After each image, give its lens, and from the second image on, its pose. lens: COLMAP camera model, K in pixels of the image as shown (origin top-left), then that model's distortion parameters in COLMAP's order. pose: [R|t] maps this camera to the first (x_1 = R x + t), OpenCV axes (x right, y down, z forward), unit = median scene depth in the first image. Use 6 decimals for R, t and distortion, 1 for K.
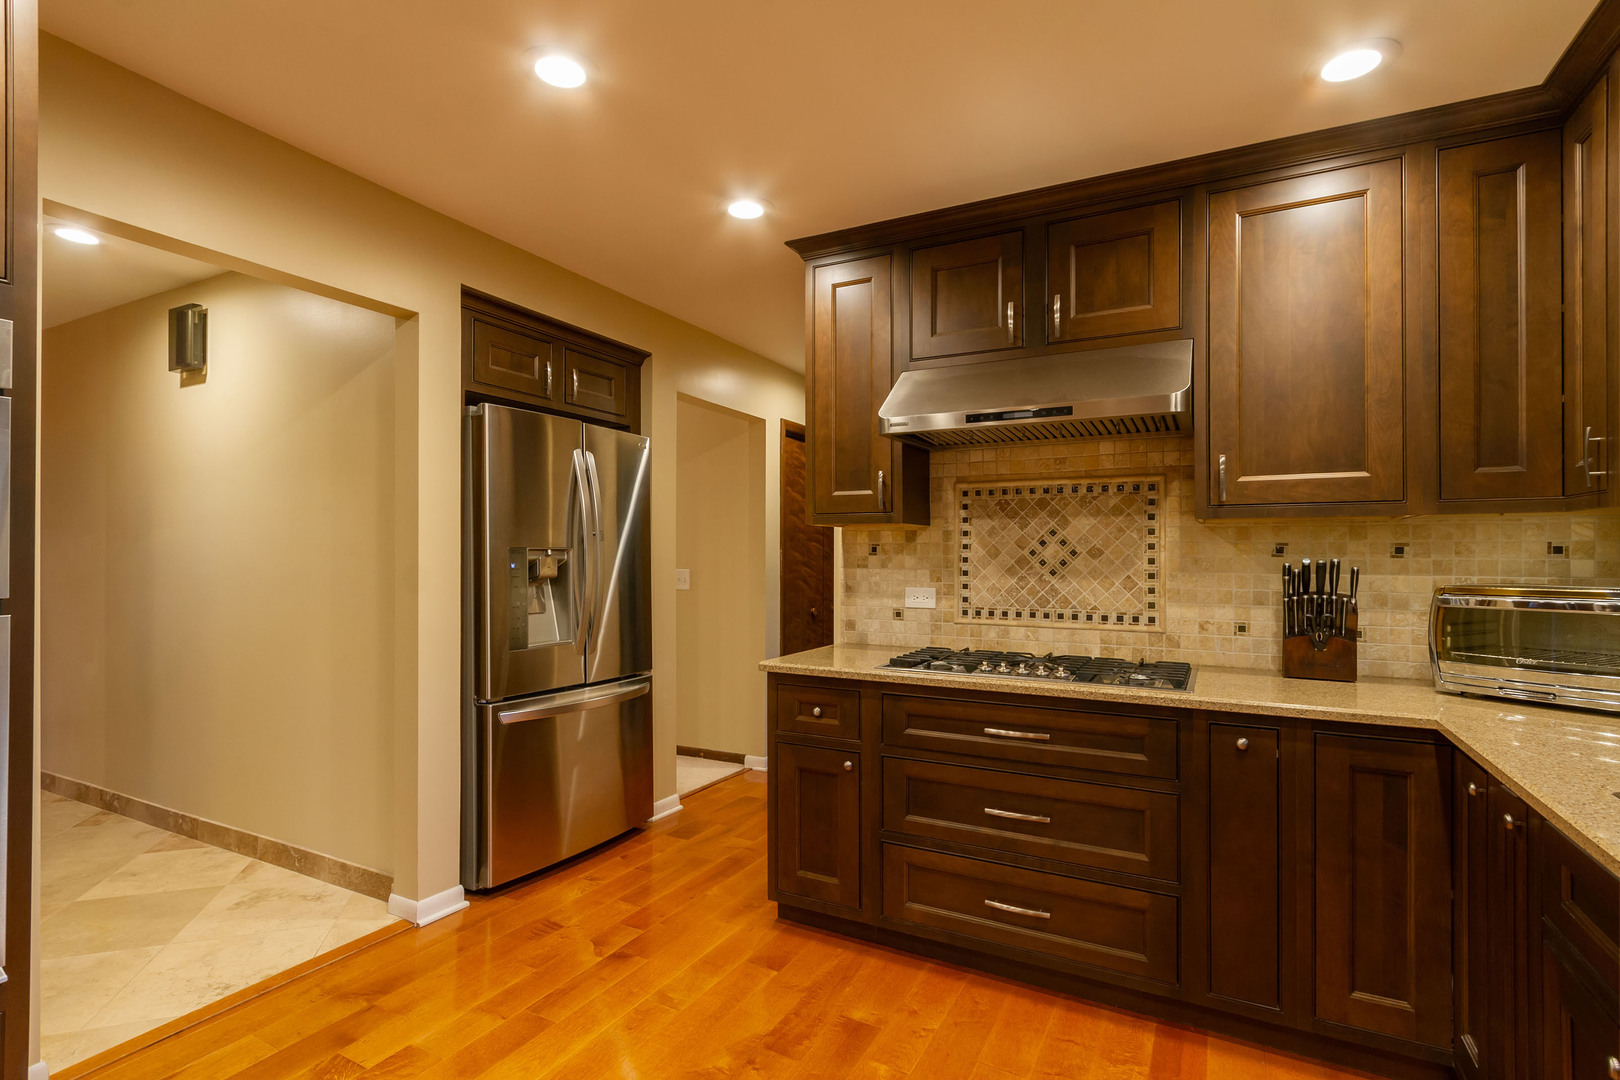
lens RADIAL K [[778.8, 0, 810.9], [0, 778.8, 548.0], [0, 0, 1]] dist [-0.001005, -0.000230]
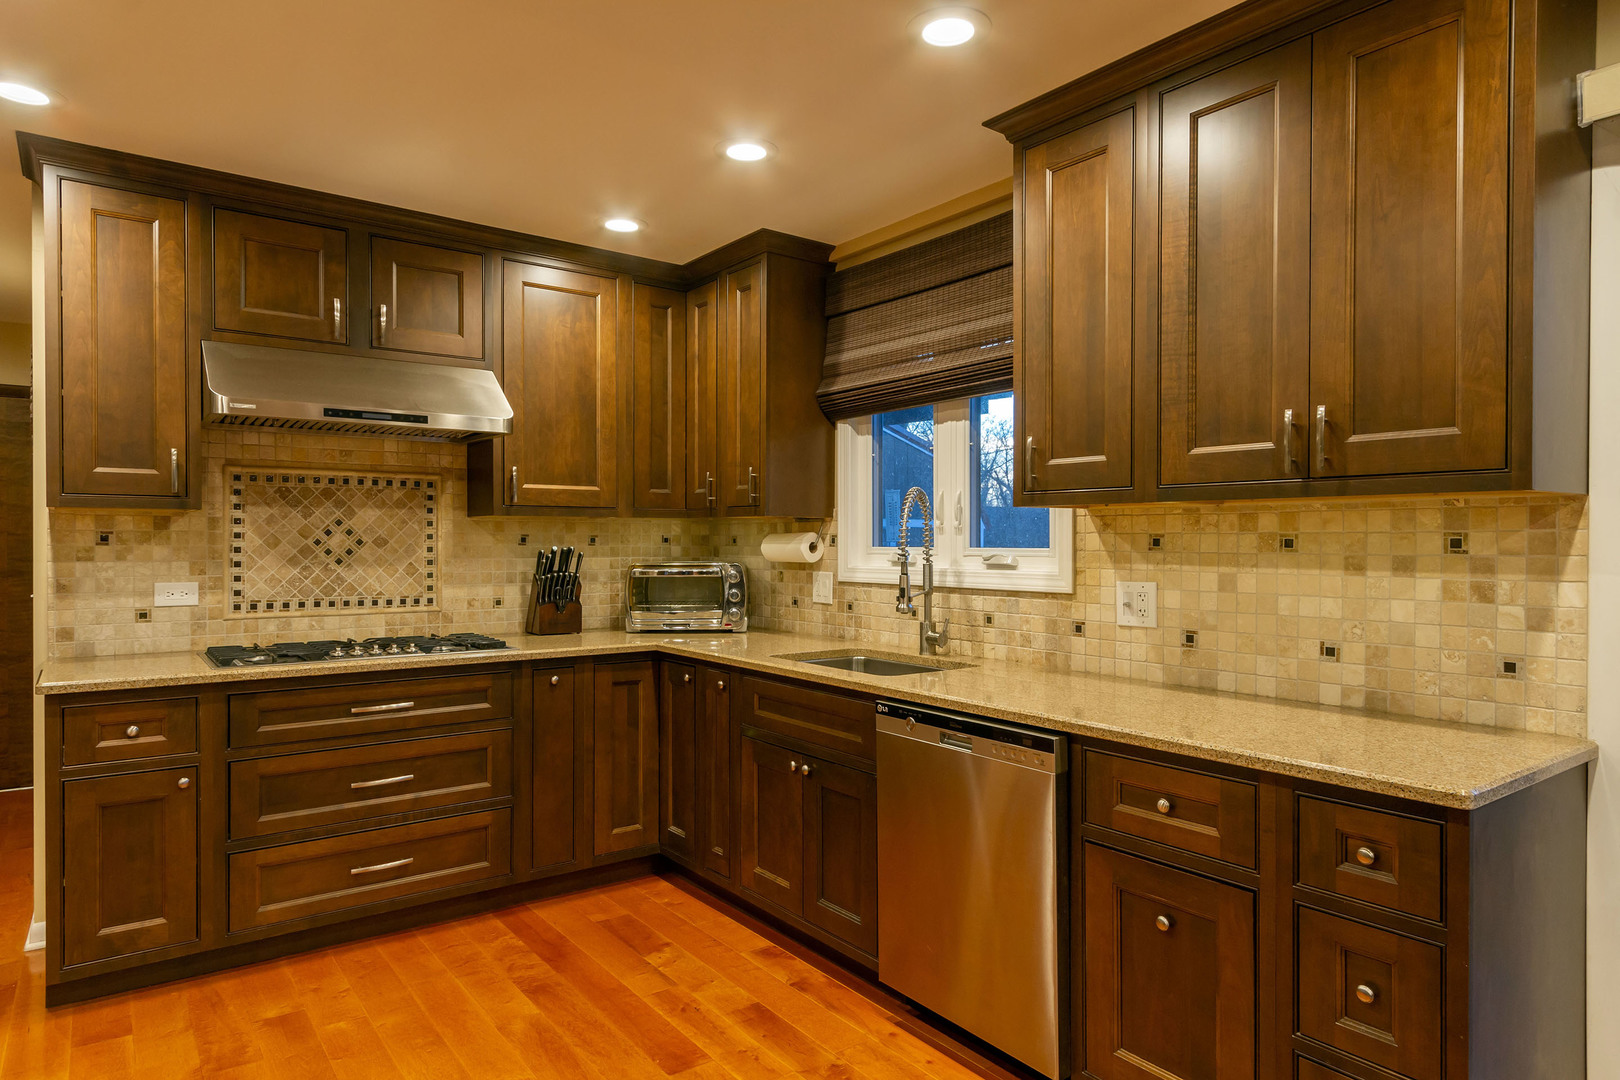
lens RADIAL K [[967.8, 0, 801.6], [0, 967.8, 544.8], [0, 0, 1]] dist [0.006010, 0.000778]
pose [[0.428780, -0.005452, 0.903393, -0.610613], [-0.008005, 0.999920, 0.009834, -0.008164], [-0.903374, -0.011448, 0.428702, -0.102437]]
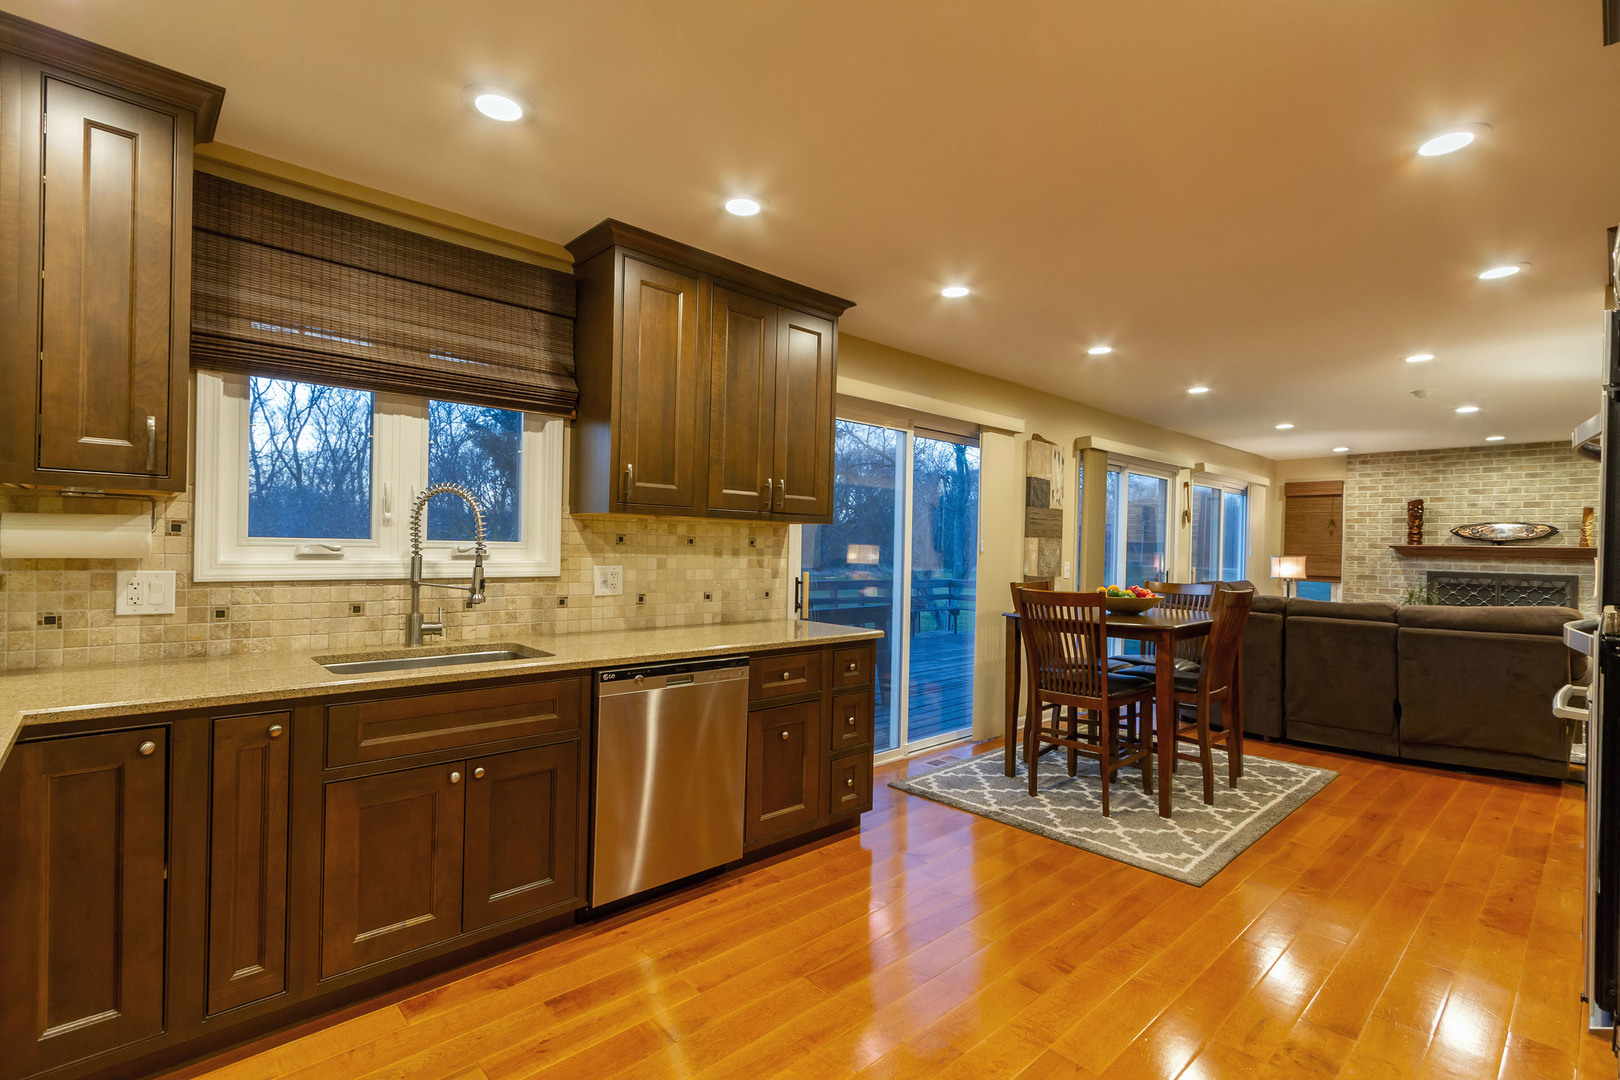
lens RADIAL K [[739.8, 0, 805.7], [0, 739.8, 548.5], [0, 0, 1]] dist [0.006184, -0.001109]
pose [[-0.945156, -0.024107, 0.325728, -0.211745], [-0.026428, 0.999647, -0.002700, 0.006149], [-0.325548, -0.011160, -0.945460, 1.012294]]
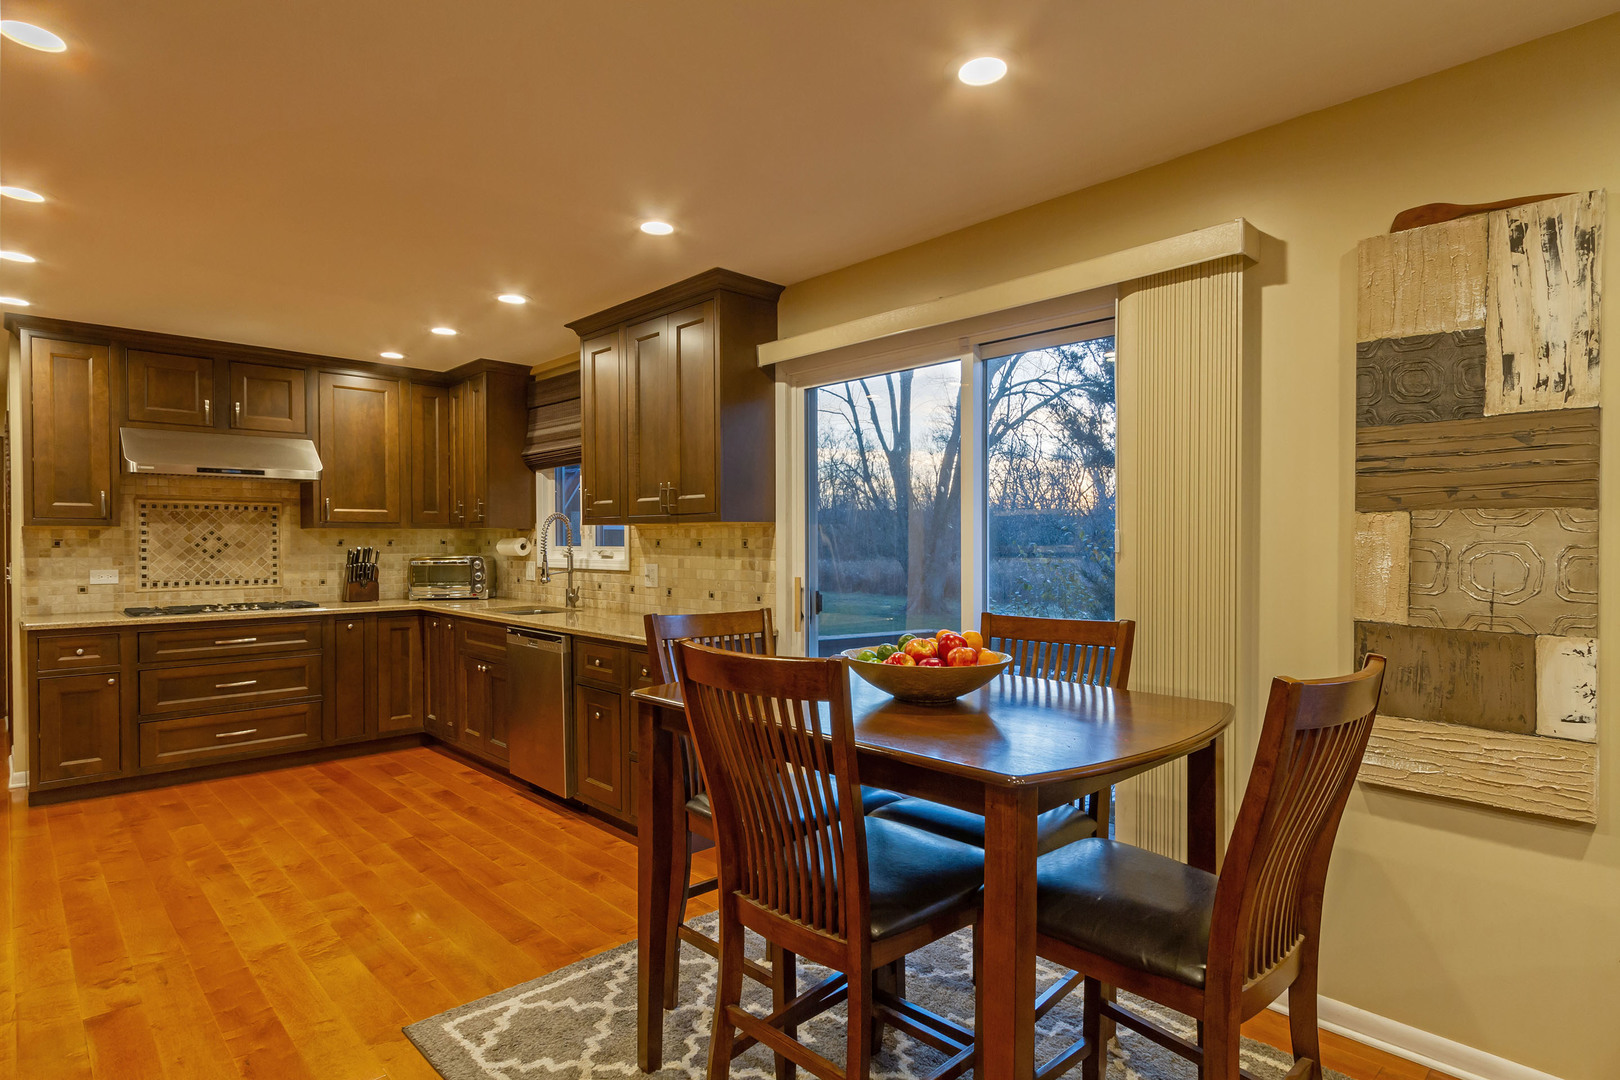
lens RADIAL K [[860.9, 0, 810.8], [0, 860.9, 546.8], [0, 0, 1]] dist [0.004123, -0.002696]
pose [[0.312365, -0.010429, 0.949905, -1.095094], [-0.004533, 0.999912, 0.012468, -0.019790], [-0.949951, -0.008201, 0.312290, -0.834238]]
